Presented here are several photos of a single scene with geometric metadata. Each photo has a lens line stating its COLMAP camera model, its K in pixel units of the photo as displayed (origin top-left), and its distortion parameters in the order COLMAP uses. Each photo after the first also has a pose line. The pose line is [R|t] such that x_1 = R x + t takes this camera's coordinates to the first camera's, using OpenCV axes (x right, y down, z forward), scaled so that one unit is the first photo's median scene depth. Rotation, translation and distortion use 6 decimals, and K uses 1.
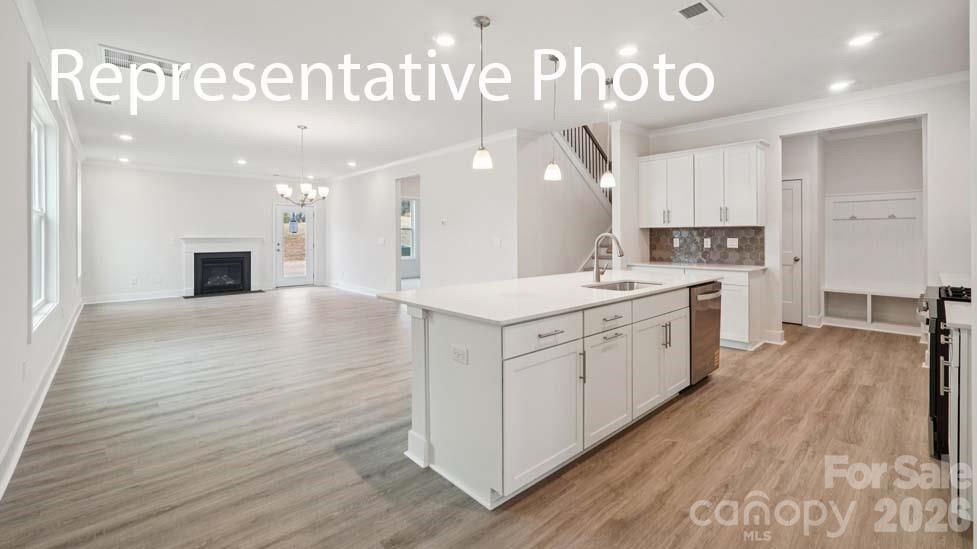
lens RADIAL K [[413.4, 0, 488.6], [0, 413.4, 239.9], [0, 0, 1]] dist [-0.018565, 0.006649]
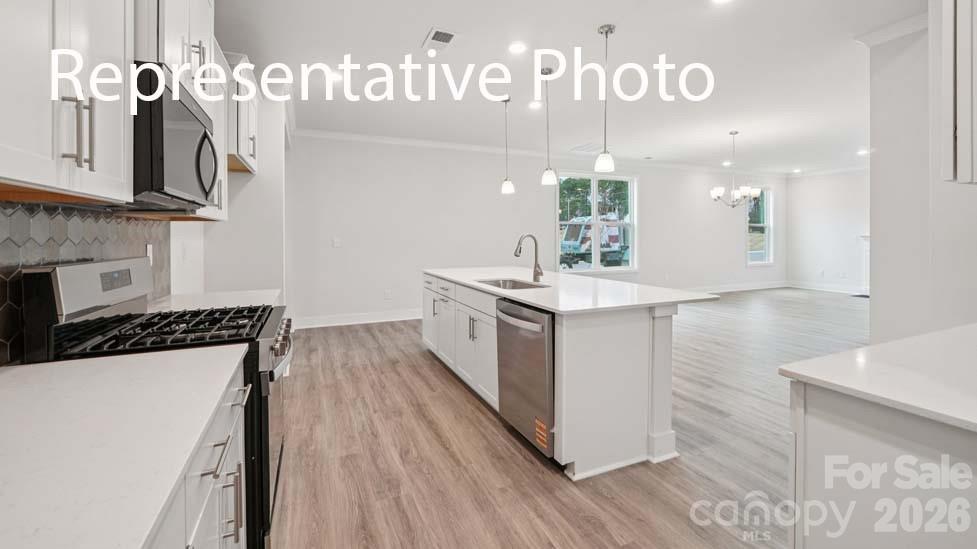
lens RADIAL K [[413.4, 0, 488.6], [0, 413.4, 239.9], [0, 0, 1]] dist [-0.018565, 0.006649]
pose [[-0.324871, 0.013618, -0.945660, 1.391741], [-0.004749, 0.999860, 0.016030, -0.019015], [0.945746, 0.009699, -0.324761, 1.340343]]
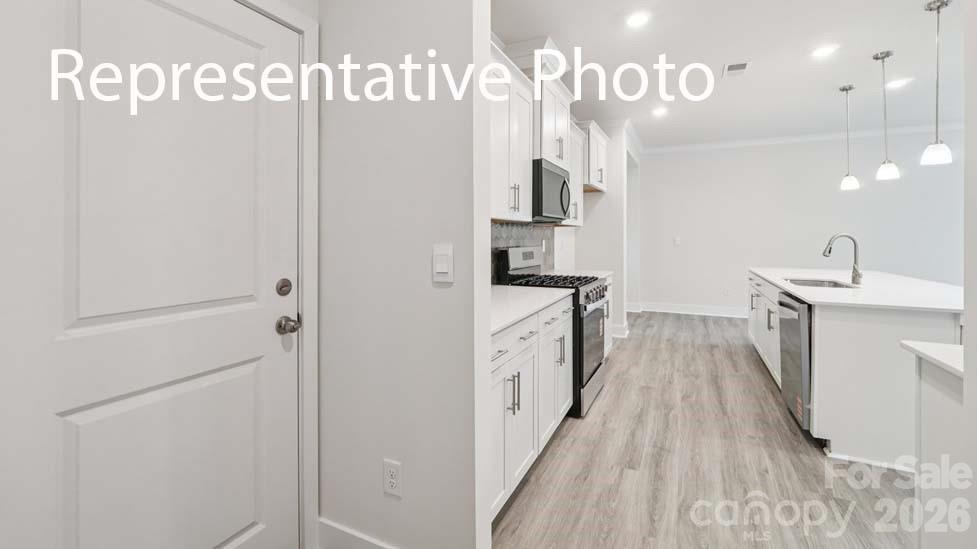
lens RADIAL K [[413.4, 0, 488.6], [0, 413.4, 239.9], [0, 0, 1]] dist [-0.018565, 0.006649]
pose [[-0.928984, 0.007741, -0.370039, 1.573414], [0.000241, 0.999794, 0.020310, -0.024339], [0.370119, 0.018779, -0.928794, 1.734997]]
